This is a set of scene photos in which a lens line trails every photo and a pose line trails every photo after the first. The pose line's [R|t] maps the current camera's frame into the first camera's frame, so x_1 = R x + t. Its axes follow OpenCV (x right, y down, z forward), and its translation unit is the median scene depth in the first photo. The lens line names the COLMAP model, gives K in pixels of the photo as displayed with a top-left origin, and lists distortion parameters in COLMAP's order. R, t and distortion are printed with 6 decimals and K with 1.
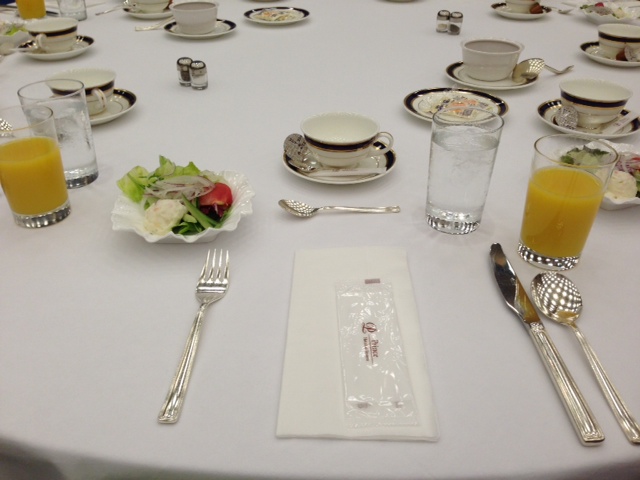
lens RADIAL K [[609.0, 0, 320.0], [0, 609.0, 240.0], [0, 0, 1]] dist [0.000960, -0.001628]
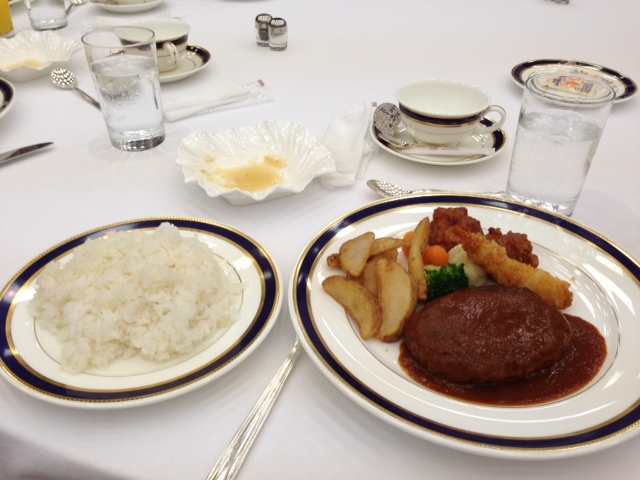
lens RADIAL K [[609.0, 0, 320.0], [0, 609.0, 240.0], [0, 0, 1]] dist [0.000960, -0.001628]
pose [[0.992975, 0.072731, -0.093333, -0.037047], [-0.068612, 0.996554, 0.046620, -0.012482], [0.096402, -0.039888, 0.994543, 0.108615]]
